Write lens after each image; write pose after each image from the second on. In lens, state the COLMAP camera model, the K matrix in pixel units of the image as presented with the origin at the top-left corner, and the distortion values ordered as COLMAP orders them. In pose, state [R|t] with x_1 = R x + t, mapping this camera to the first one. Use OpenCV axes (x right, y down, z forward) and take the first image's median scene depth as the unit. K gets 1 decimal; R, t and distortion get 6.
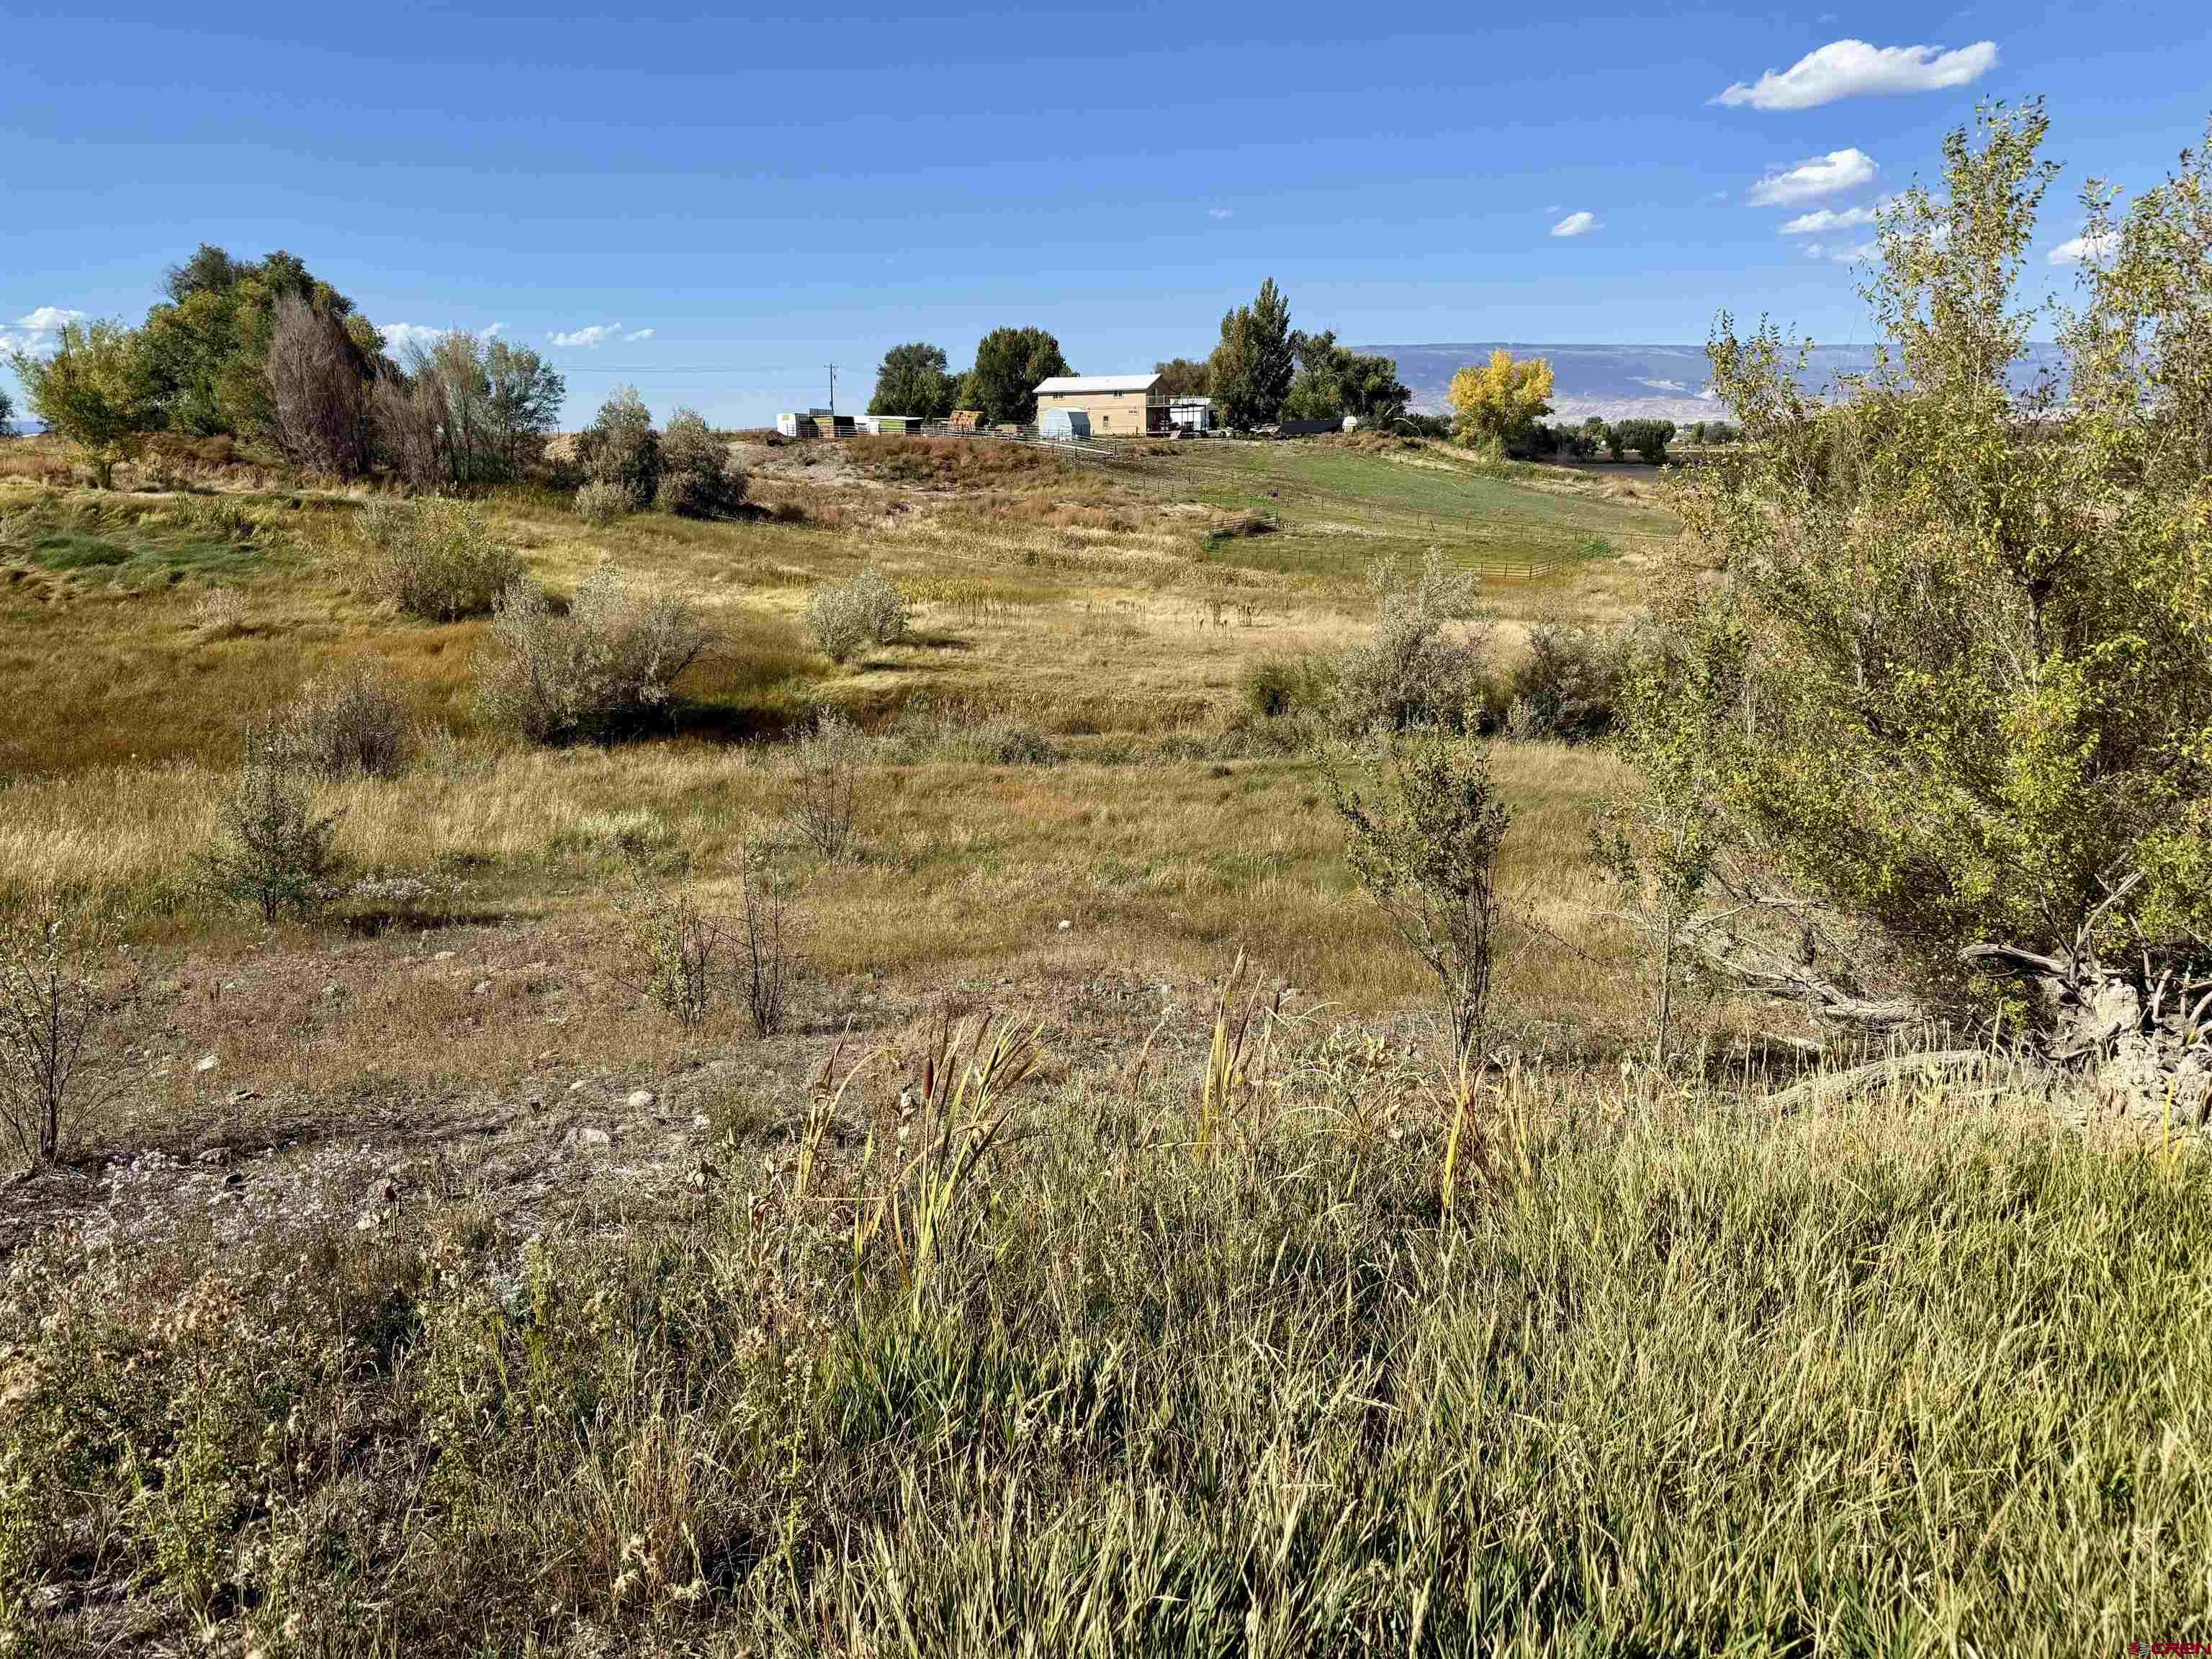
lens RADIAL K [[1563.9, 0, 1098.7], [0, 1563.9, 833.9], [0, 0, 1]] dist [-0.005682, -0.009841]
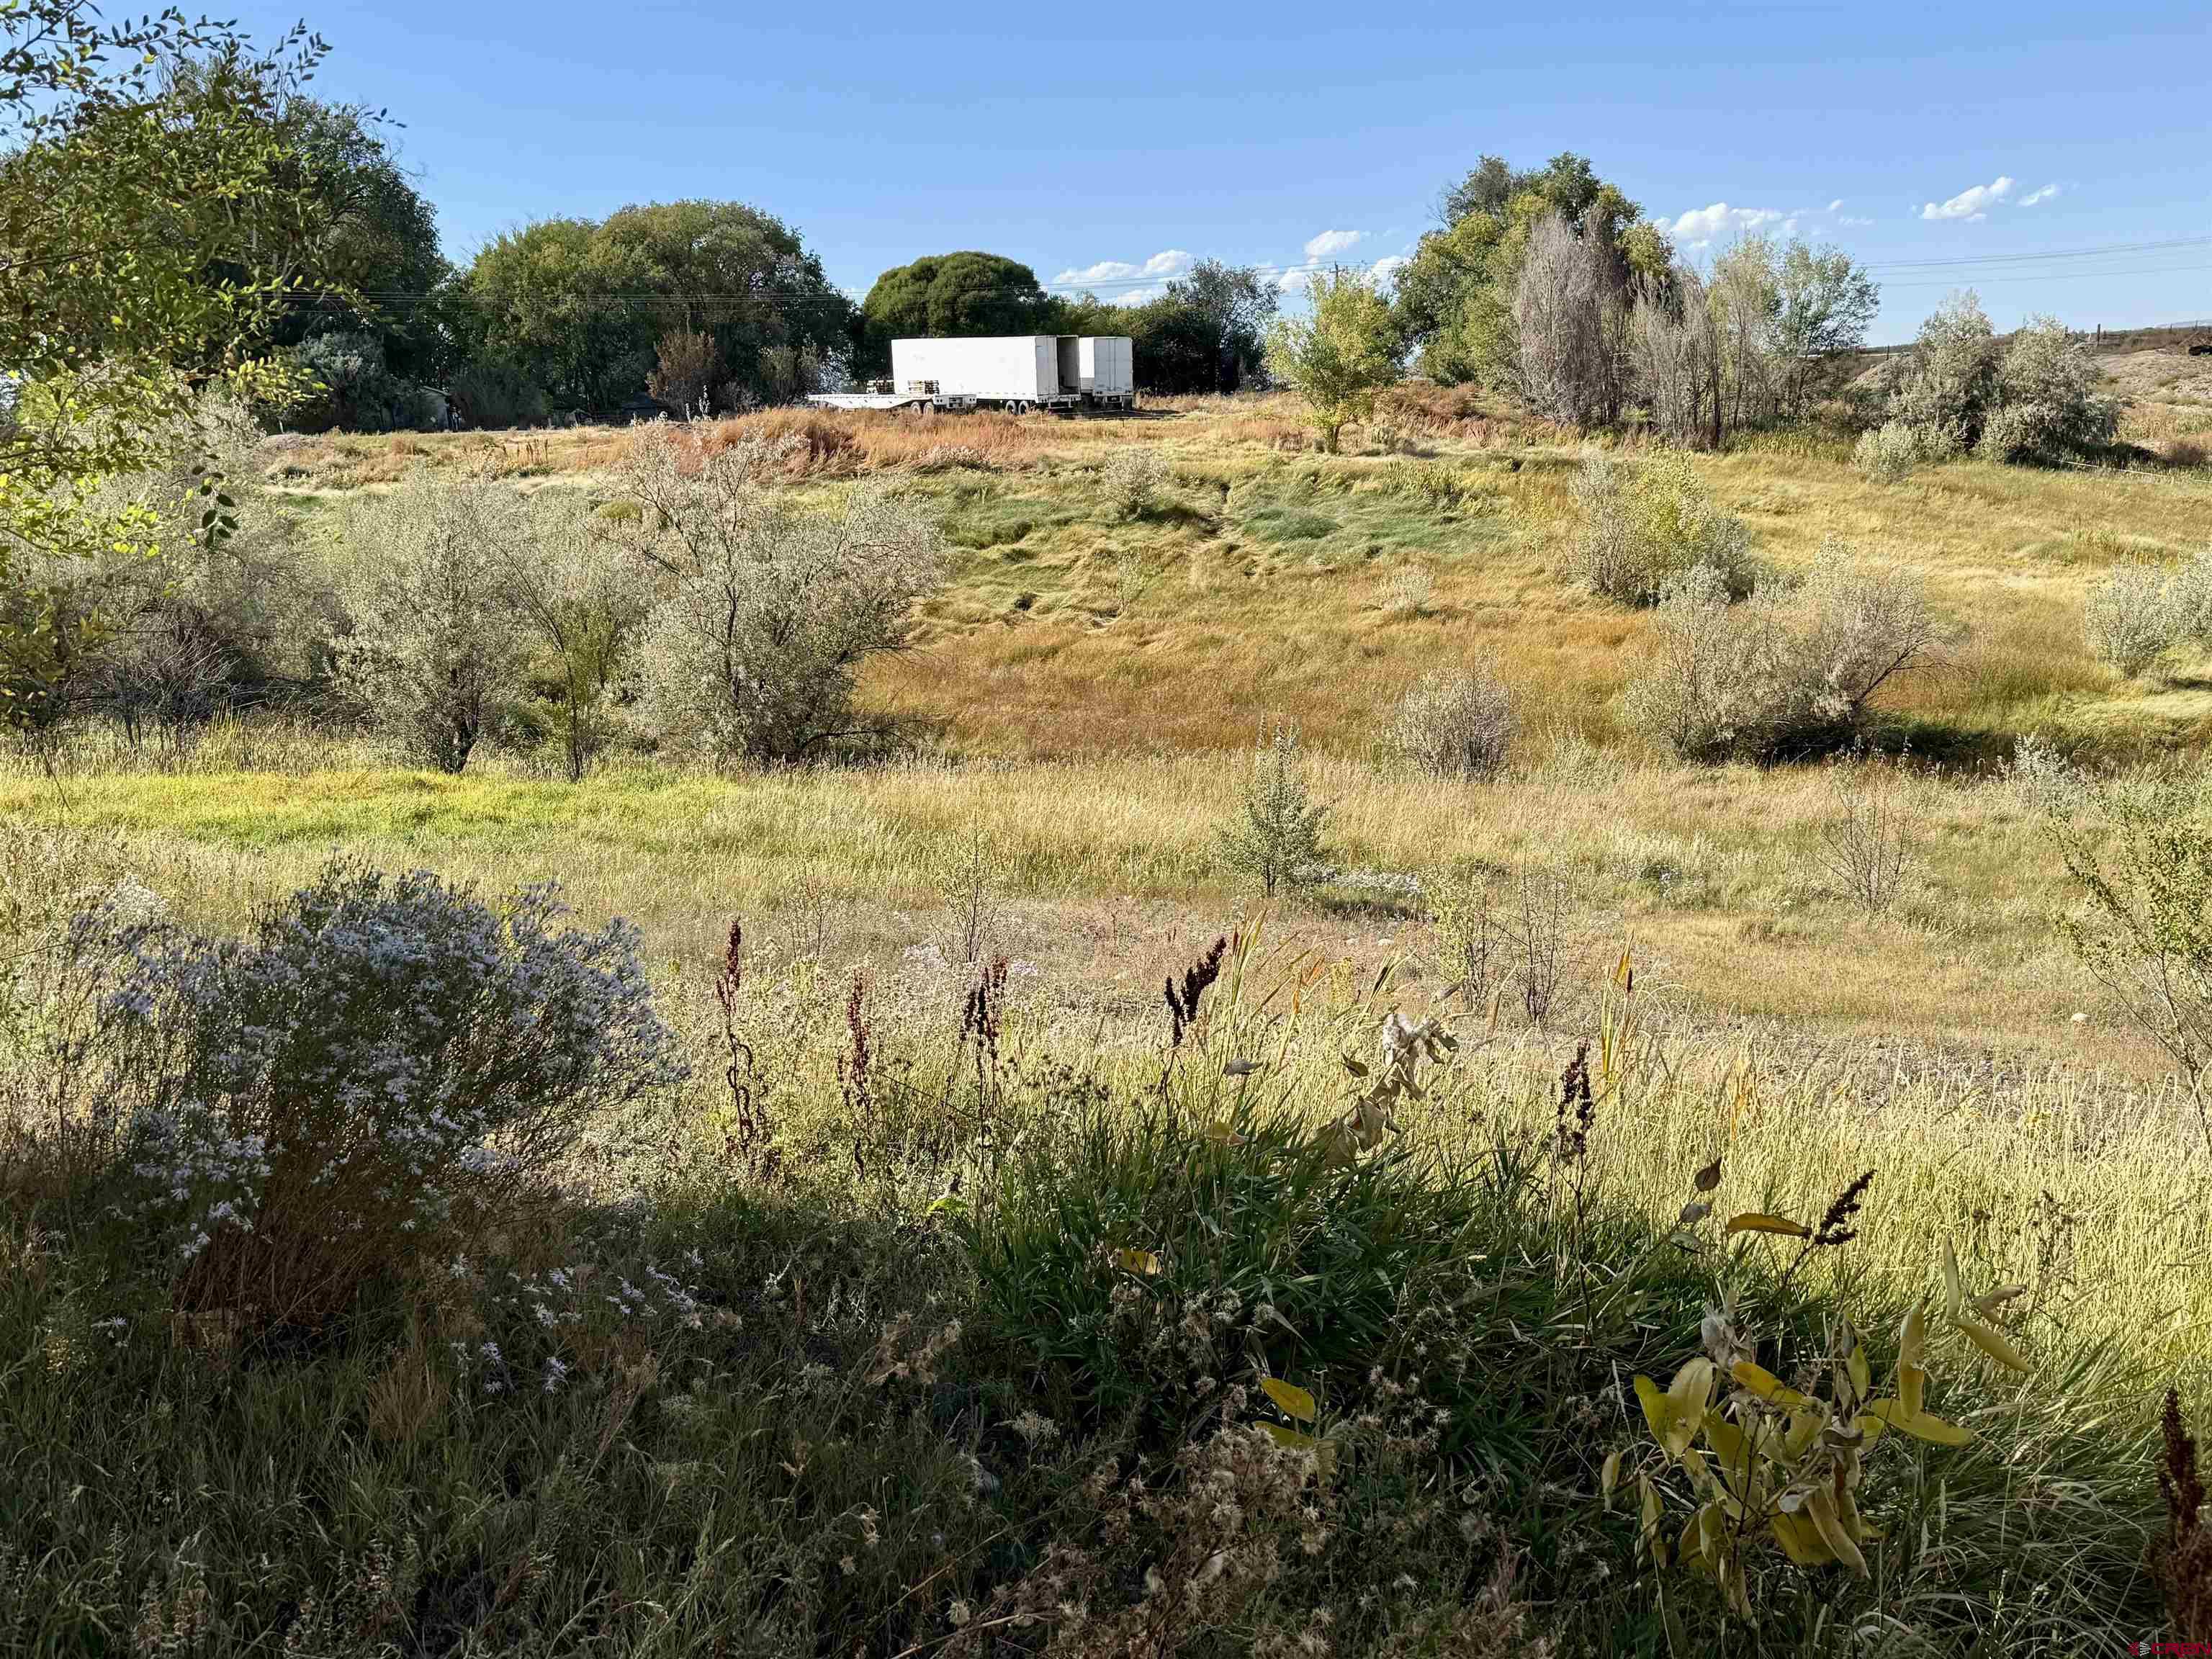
lens RADIAL K [[2177.0, 0, 1111.6], [0, 2177.0, 831.7], [0, 0, 1]] dist [0.082353, 0.000000]
pose [[0.770798, 0.090486, -0.630621, 0.093755], [-0.107951, 0.994099, 0.010694, 0.001820], [0.627868, 0.059834, 0.776017, -0.069850]]
